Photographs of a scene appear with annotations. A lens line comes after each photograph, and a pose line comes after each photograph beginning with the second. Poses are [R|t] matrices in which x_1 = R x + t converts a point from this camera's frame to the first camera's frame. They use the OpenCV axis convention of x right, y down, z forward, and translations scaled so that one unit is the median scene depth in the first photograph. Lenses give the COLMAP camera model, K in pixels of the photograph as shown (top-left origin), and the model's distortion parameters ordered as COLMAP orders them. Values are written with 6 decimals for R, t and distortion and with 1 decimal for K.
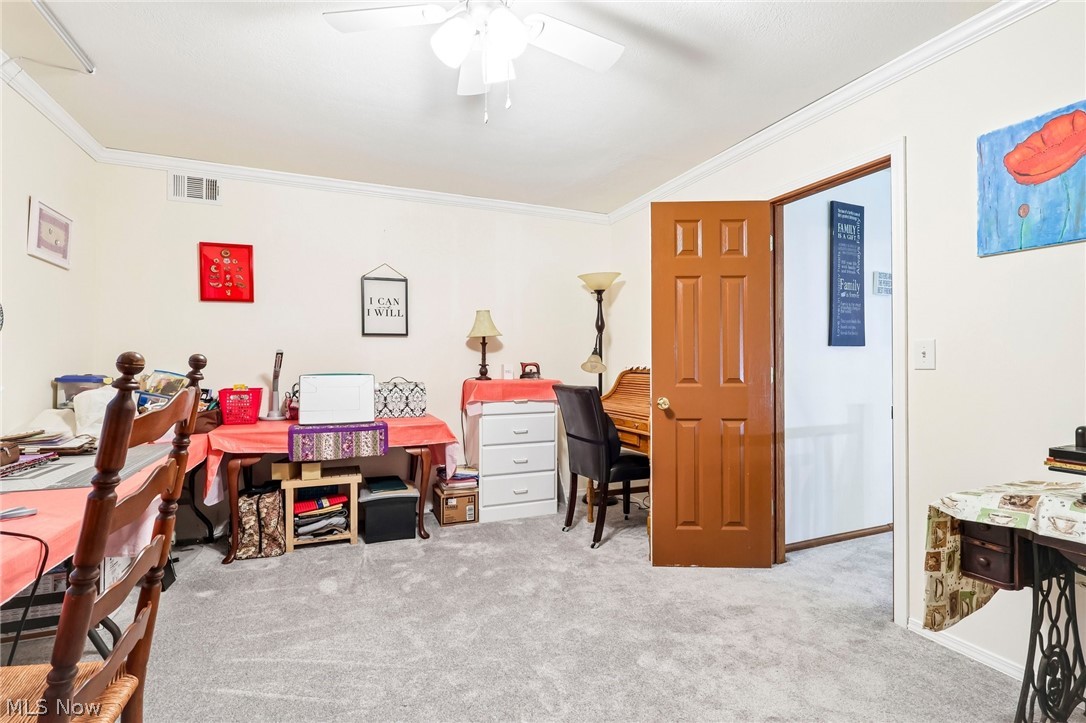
lens RADIAL K [[498.4, 0, 538.9], [0, 498.4, 362.4], [0, 0, 1]] dist [-0.007368, 0.002947]
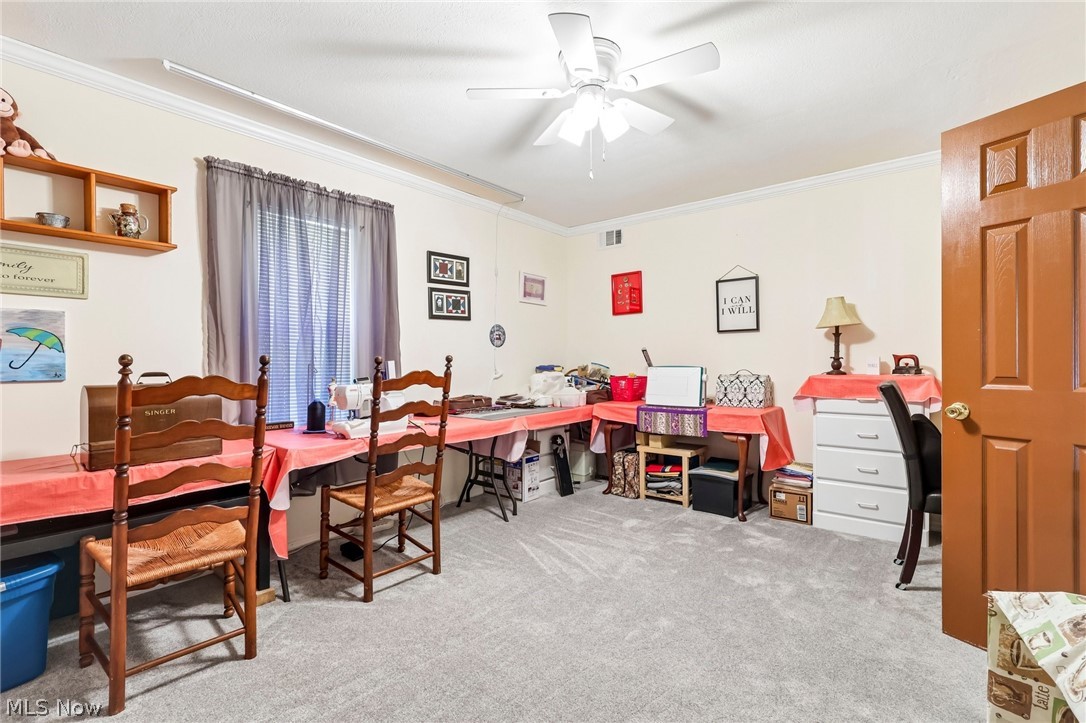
lens RADIAL K [[498.4, 0, 538.9], [0, 498.4, 361.9], [0, 0, 1]] dist [-0.007368, 0.002947]
pose [[0.470085, 0.000365, -0.882621, 0.535667], [0.010206, 0.999931, 0.005849, 0.002212], [0.882562, -0.011758, 0.470048, 0.127070]]
